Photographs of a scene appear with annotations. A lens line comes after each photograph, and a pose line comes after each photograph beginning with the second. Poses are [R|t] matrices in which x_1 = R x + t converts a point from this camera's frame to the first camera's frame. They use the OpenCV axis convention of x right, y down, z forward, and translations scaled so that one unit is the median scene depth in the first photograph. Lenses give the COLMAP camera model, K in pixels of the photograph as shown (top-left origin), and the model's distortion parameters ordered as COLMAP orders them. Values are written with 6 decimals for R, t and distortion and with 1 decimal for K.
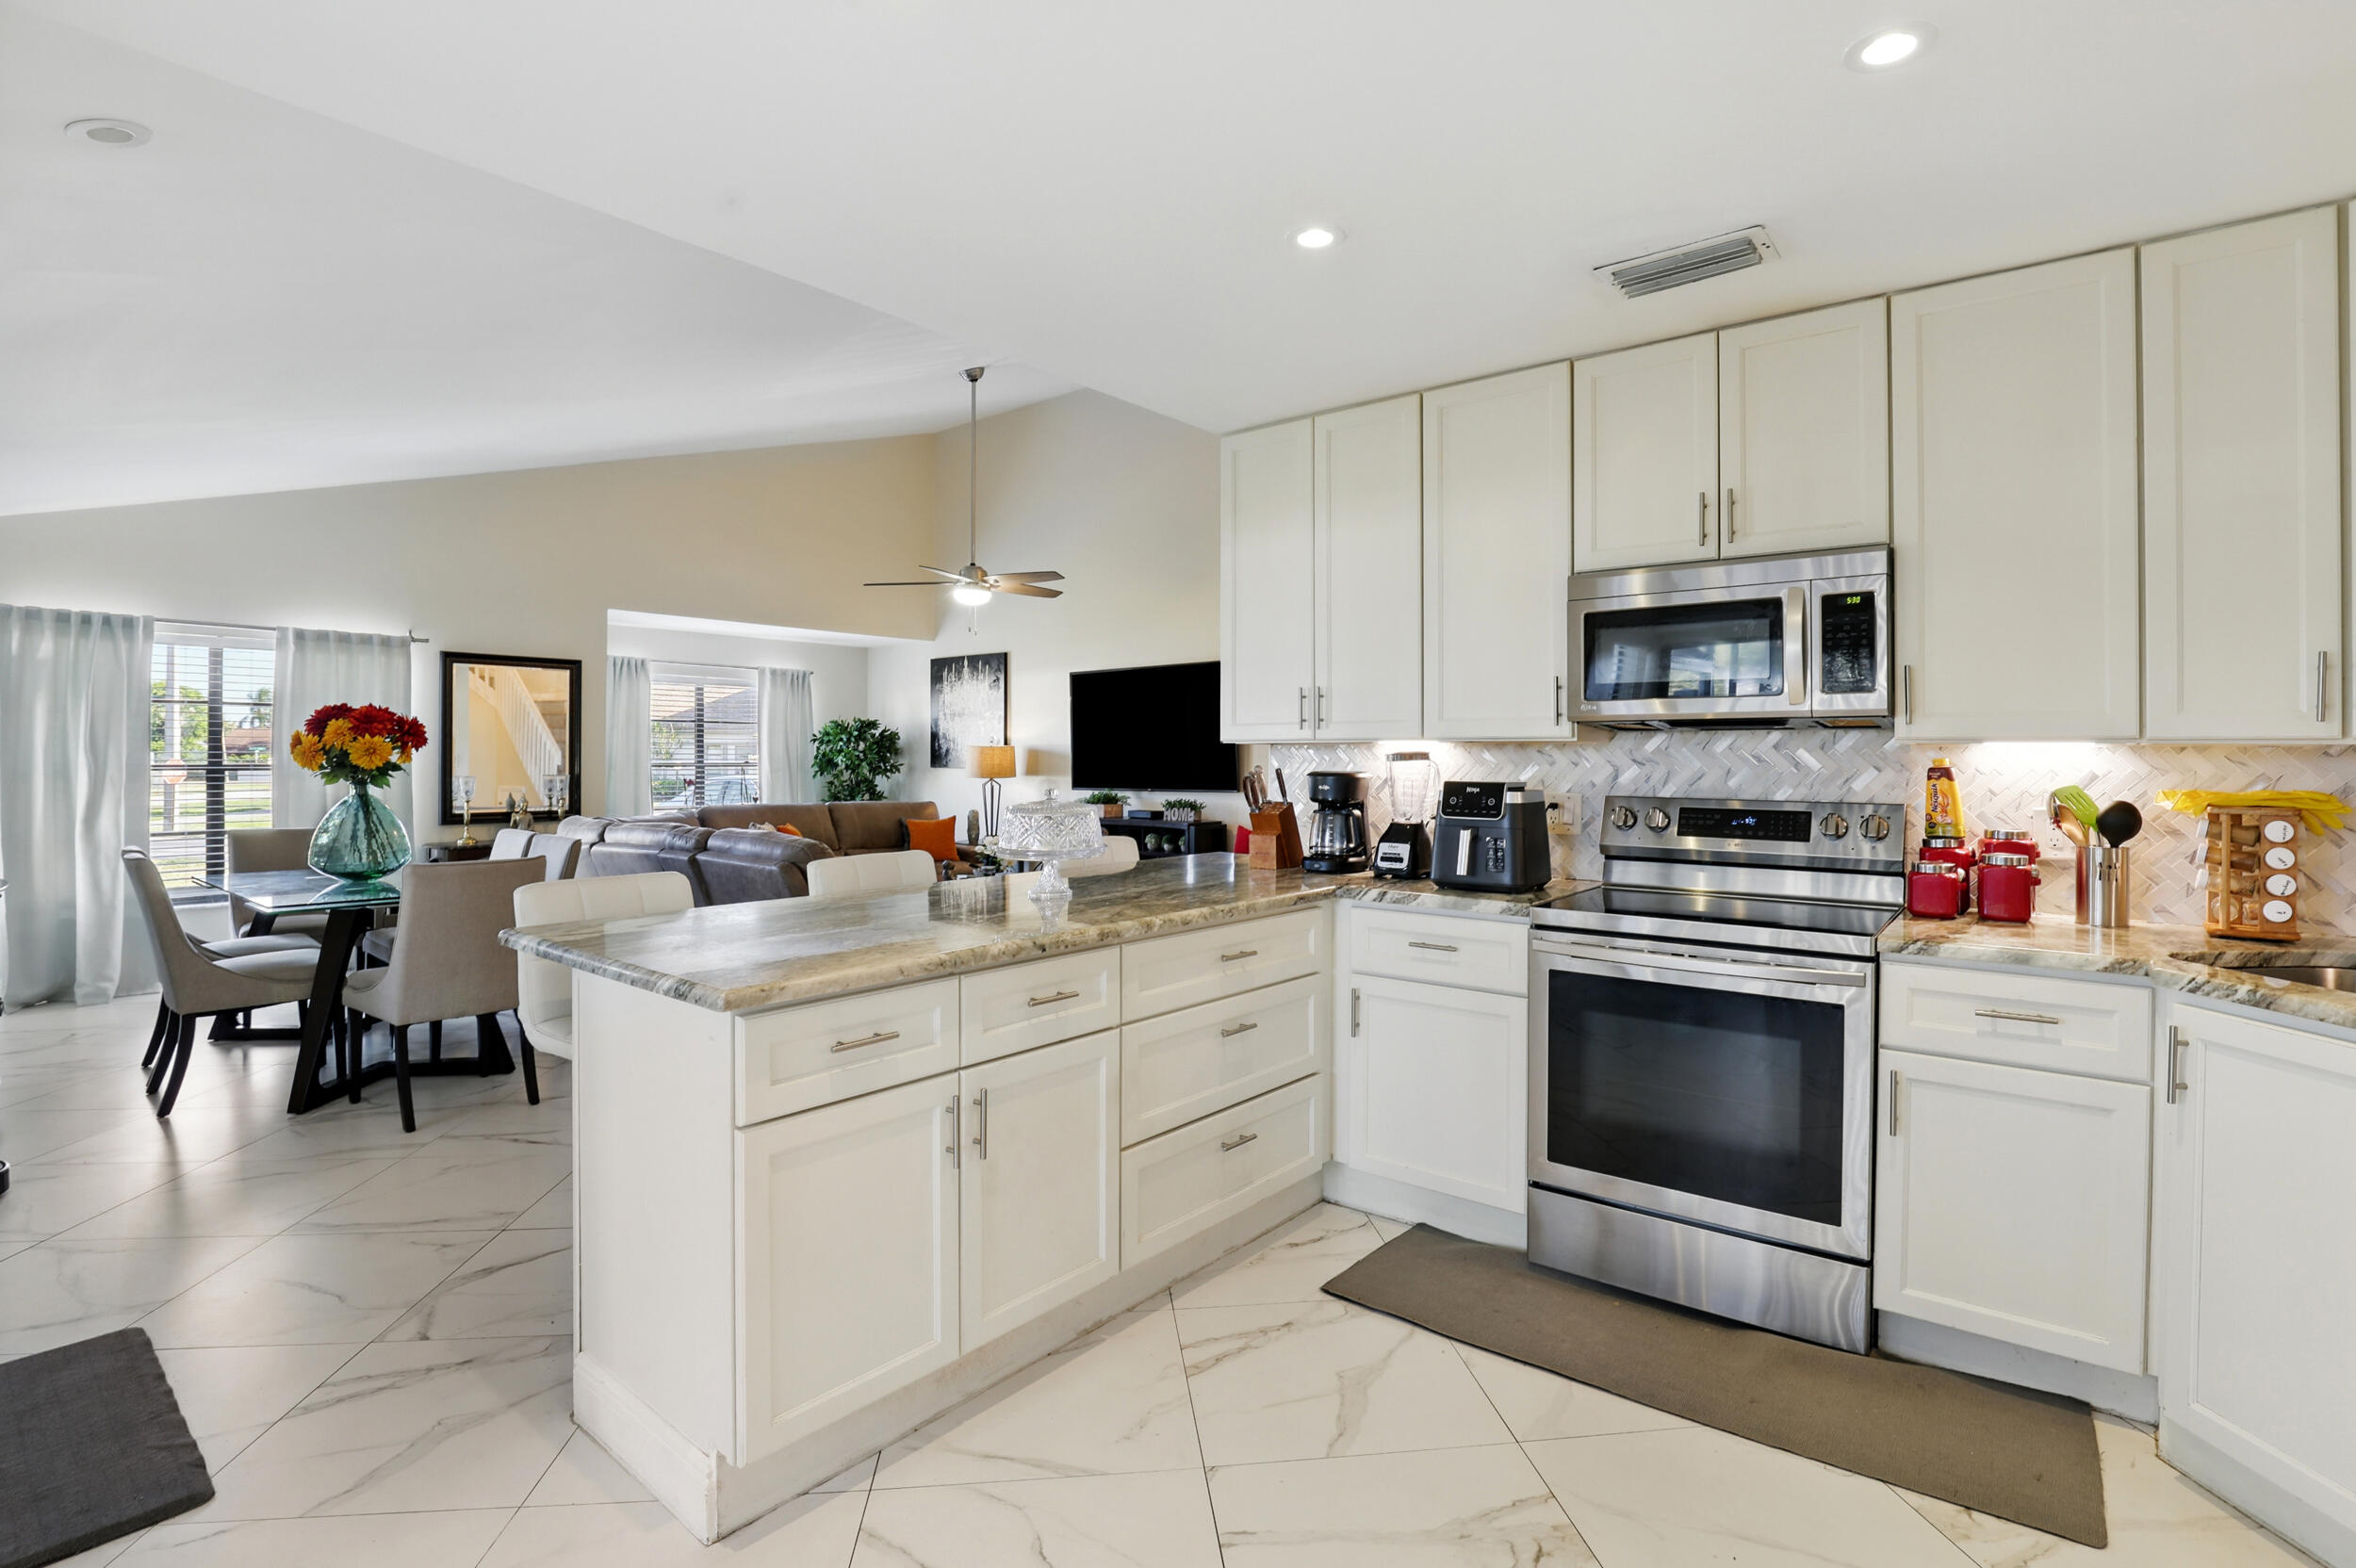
lens RADIAL K [[1110.9, 0, 1190.9], [0, 1110.9, 757.3], [0, 0, 1]] dist [-0.039274, 0.008570]
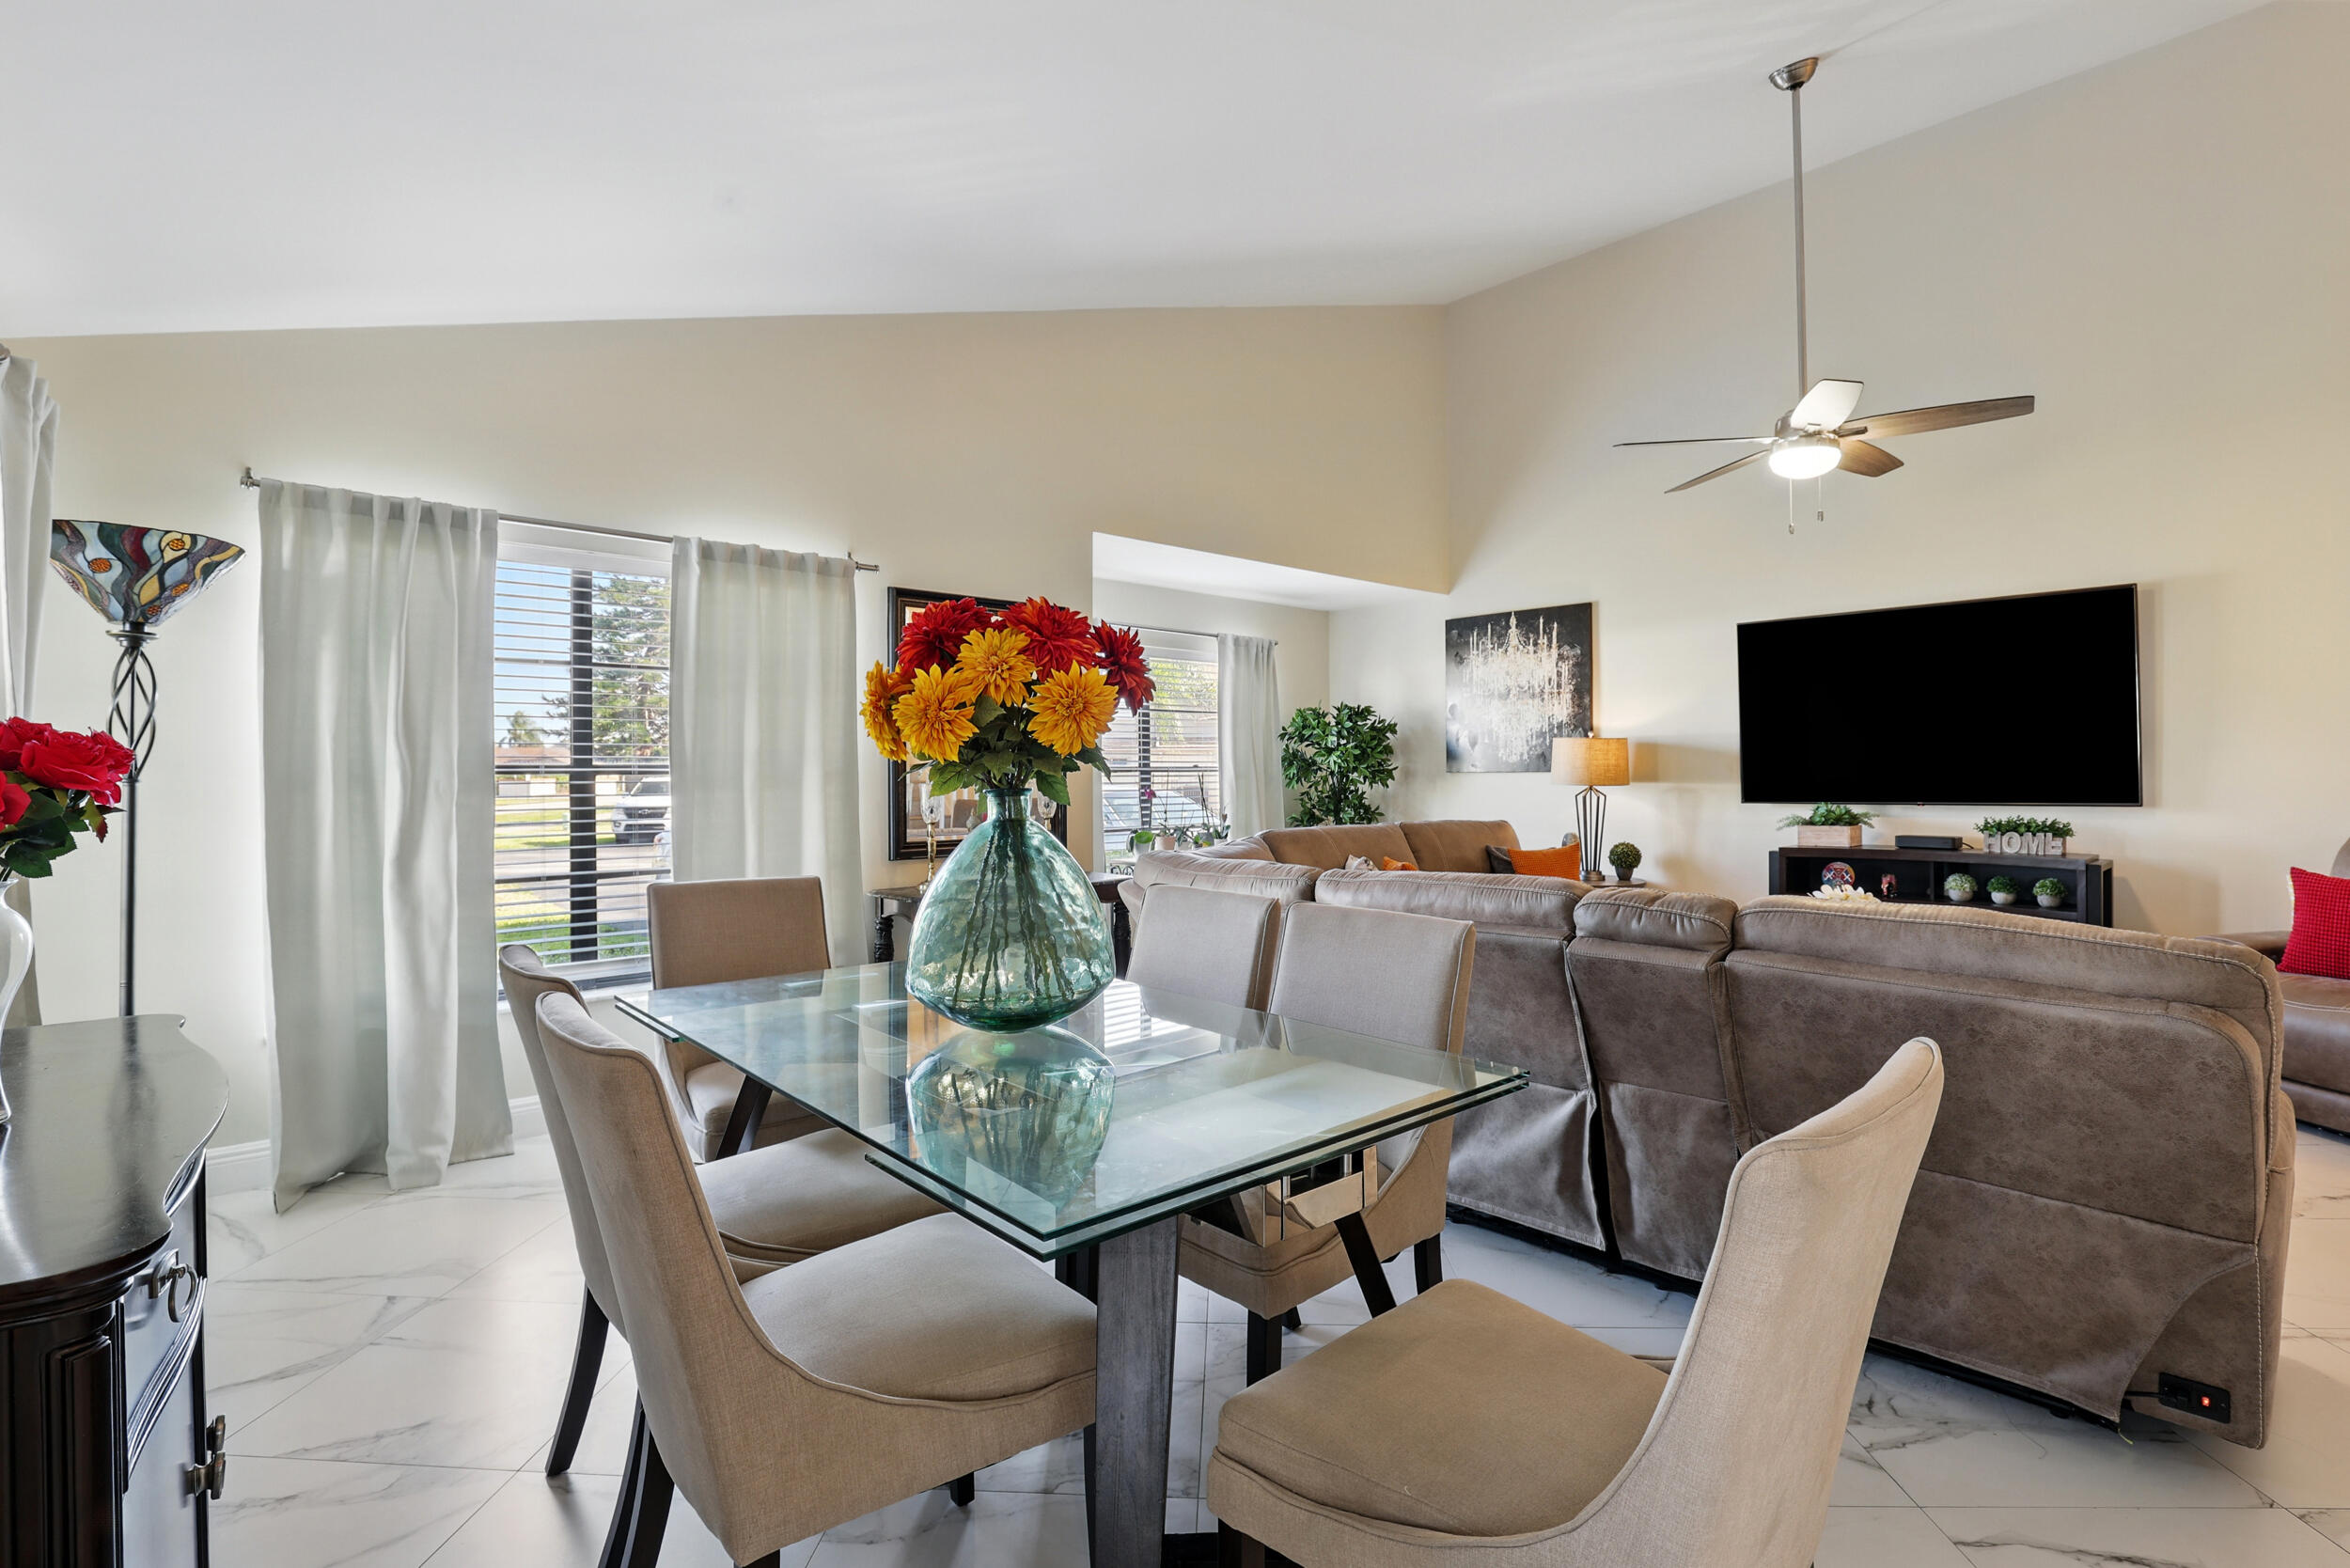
lens RADIAL K [[1089.2, 0, 1178.9], [0, 1089.2, 776.8], [0, 0, 1]] dist [-0.036466, 0.004896]
pose [[0.988063, -0.004758, -0.153978, -1.057426], [0.005736, 0.999966, 0.005906, 0.025650], [0.153945, -0.006718, 0.988057, 1.002330]]
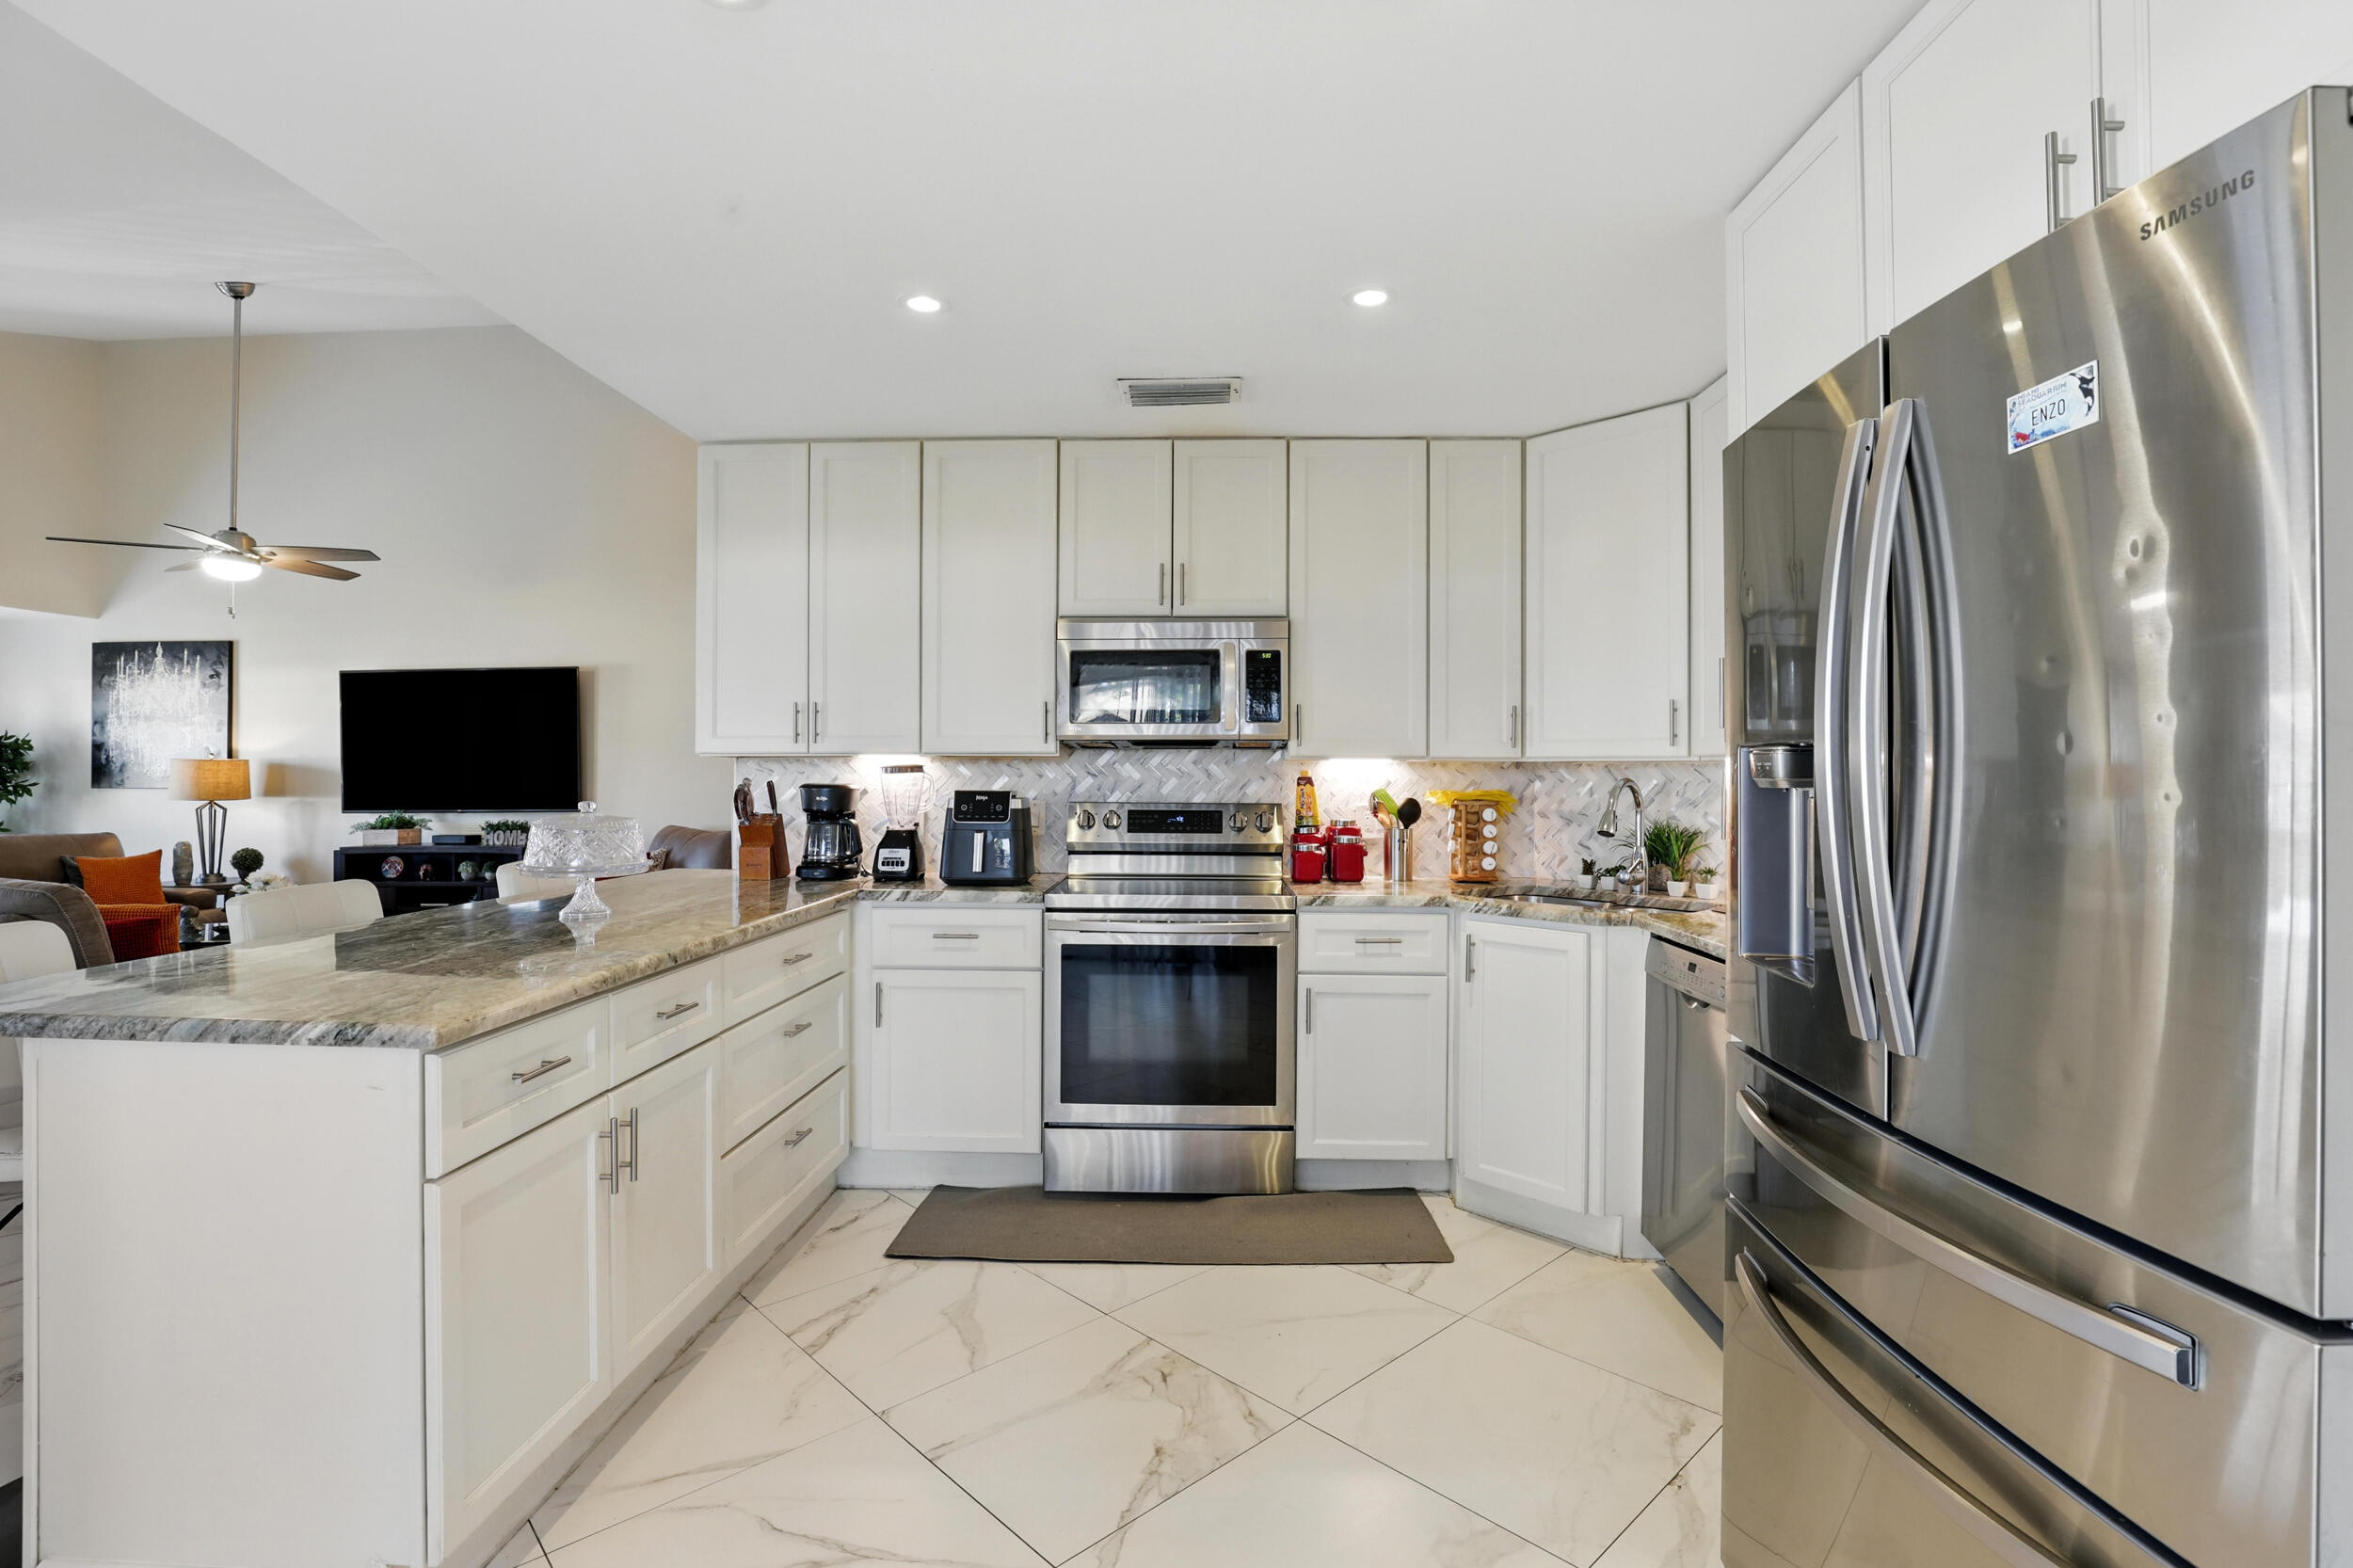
lens RADIAL K [[1090.6, 0, 1180.4], [0, 1090.6, 776.7], [0, 0, 1]] dist [-0.036466, 0.004896]
pose [[0.799816, -0.001395, 0.600243, -0.266981], [0.001090, 0.999999, 0.000872, 0.007037], [-0.600244, -0.000043, 0.799817, -0.029796]]
